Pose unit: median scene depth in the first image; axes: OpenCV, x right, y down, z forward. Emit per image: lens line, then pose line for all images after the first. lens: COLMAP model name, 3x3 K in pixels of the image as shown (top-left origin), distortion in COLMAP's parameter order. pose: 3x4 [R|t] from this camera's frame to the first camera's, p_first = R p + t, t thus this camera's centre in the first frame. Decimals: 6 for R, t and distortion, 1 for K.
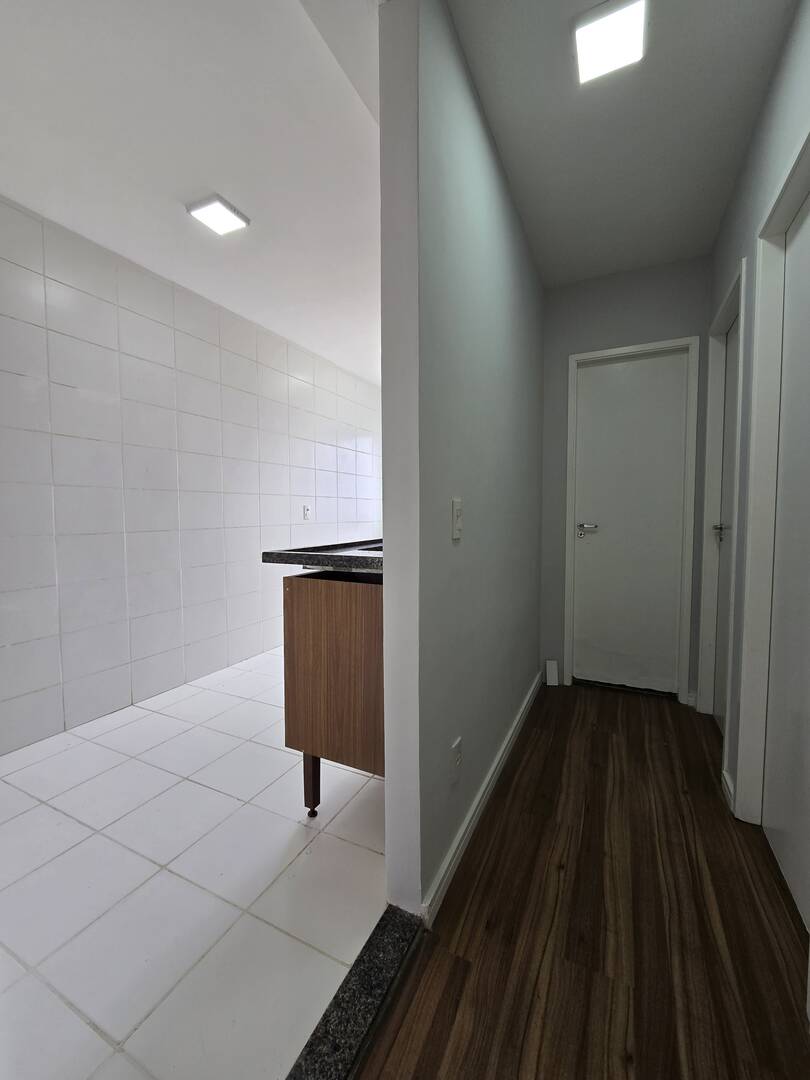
lens RADIAL K [[440.9, 0, 398.3], [0, 440.9, 536.9], [0, 0, 1]] dist [-0.001282, -0.000497]
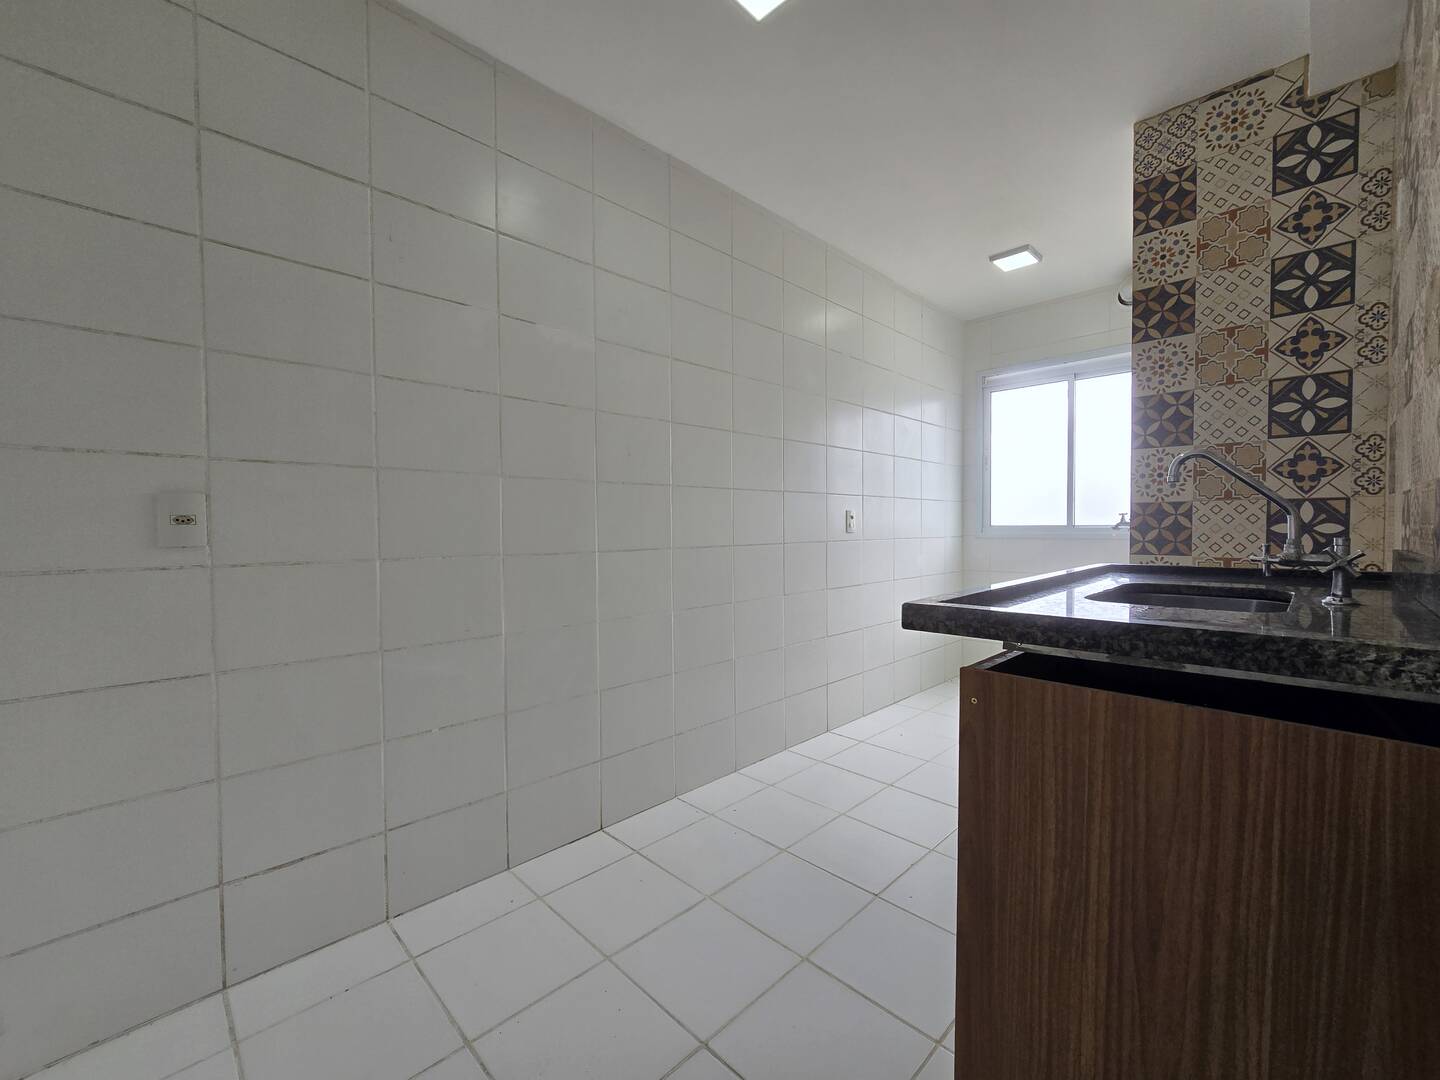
lens RADIAL K [[587.9, 0, 715.5], [0, 587.9, 543.8], [0, 0, 1]] dist [-0.001282, -0.000497]
pose [[0.946324, 0.005240, -0.323177, -0.289803], [-0.013579, 0.999630, -0.023556, -0.006817], [0.322934, 0.026680, 0.946045, 0.401216]]
